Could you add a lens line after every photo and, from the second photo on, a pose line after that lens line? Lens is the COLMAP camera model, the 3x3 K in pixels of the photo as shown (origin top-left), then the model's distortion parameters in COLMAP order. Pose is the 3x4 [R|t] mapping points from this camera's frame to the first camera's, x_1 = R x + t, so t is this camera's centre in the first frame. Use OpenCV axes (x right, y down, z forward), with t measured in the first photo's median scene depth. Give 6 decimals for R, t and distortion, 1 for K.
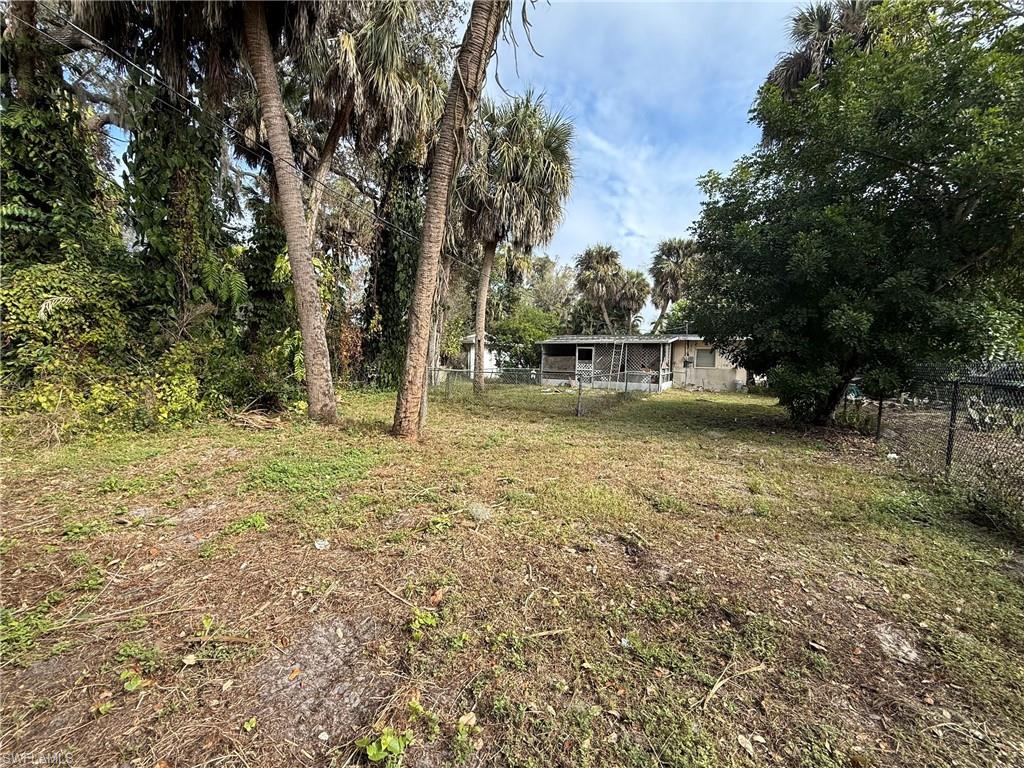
lens RADIAL K [[408.4, 0, 510.5], [0, 408.4, 384.3], [0, 0, 1]] dist [-0.002046, 0.000021]
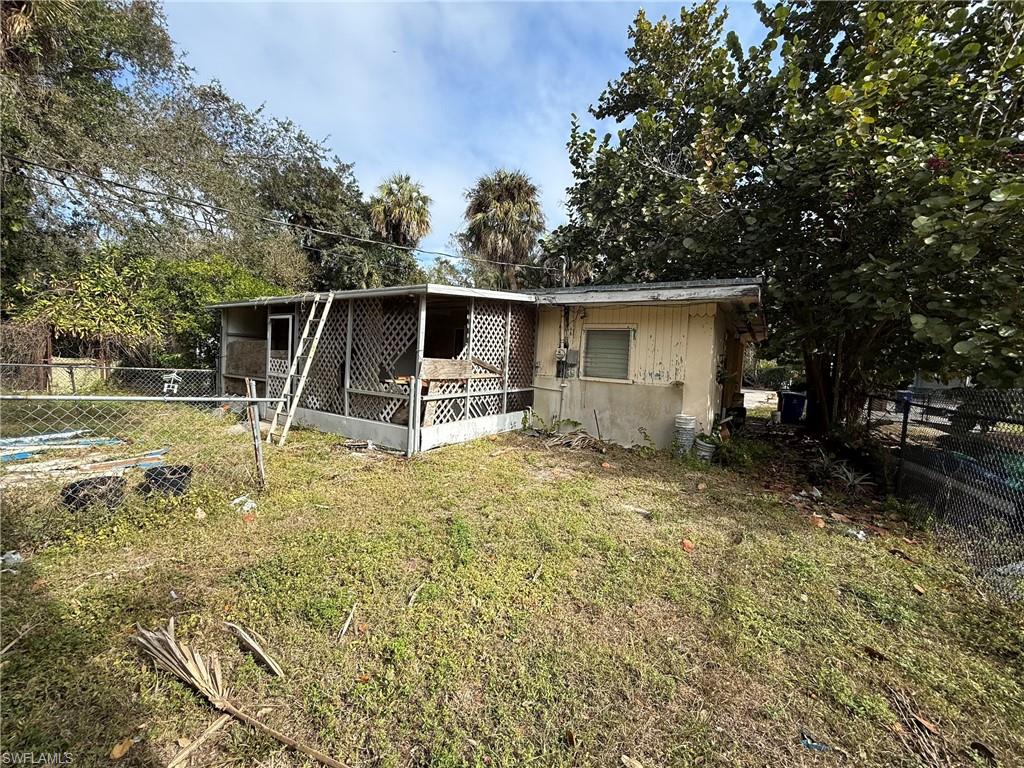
lens RADIAL K [[408.4, 0, 512.4], [0, 408.4, 383.4], [0, 0, 1]] dist [-0.002046, 0.000021]
pose [[0.999241, 0.029896, -0.024962, 0.918589], [-0.030266, 0.999436, -0.014562, -0.066937], [0.024513, 0.015306, 0.999582, 1.428914]]
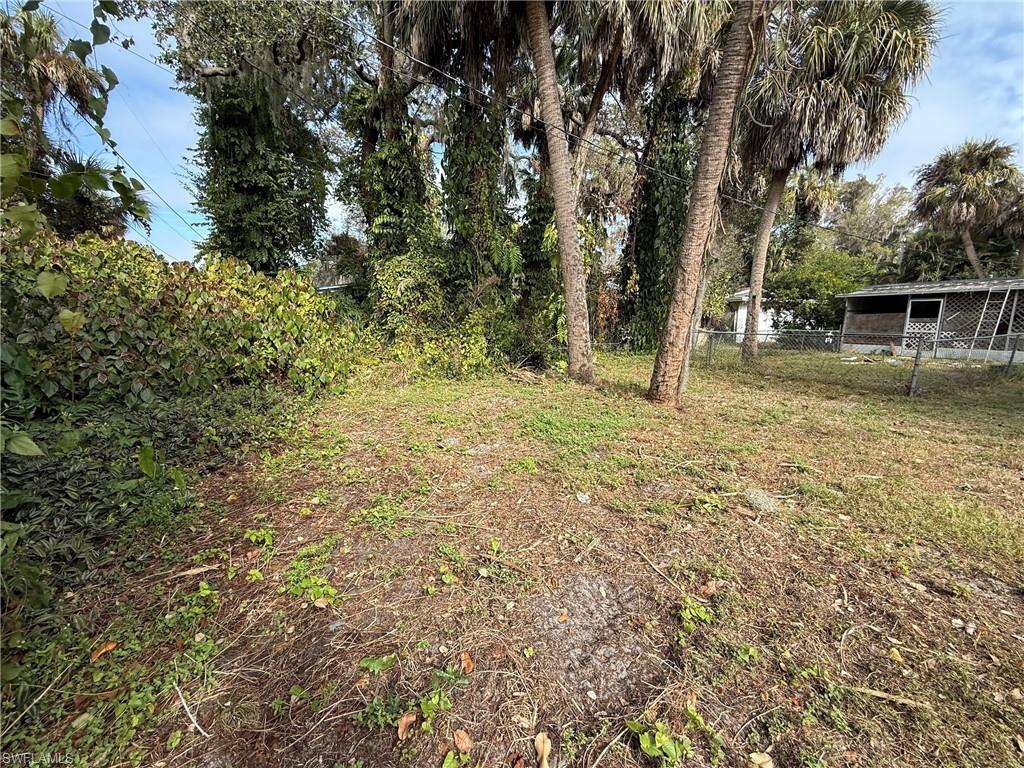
lens RADIAL K [[408.4, 0, 509.2], [0, 408.4, 386.5], [0, 0, 1]] dist [-0.002046, 0.000021]
pose [[0.828136, 0.070398, -0.556088, -0.024157], [-0.018328, 0.994952, 0.098662, 0.005302], [0.560227, -0.071514, 0.825246, 0.023963]]
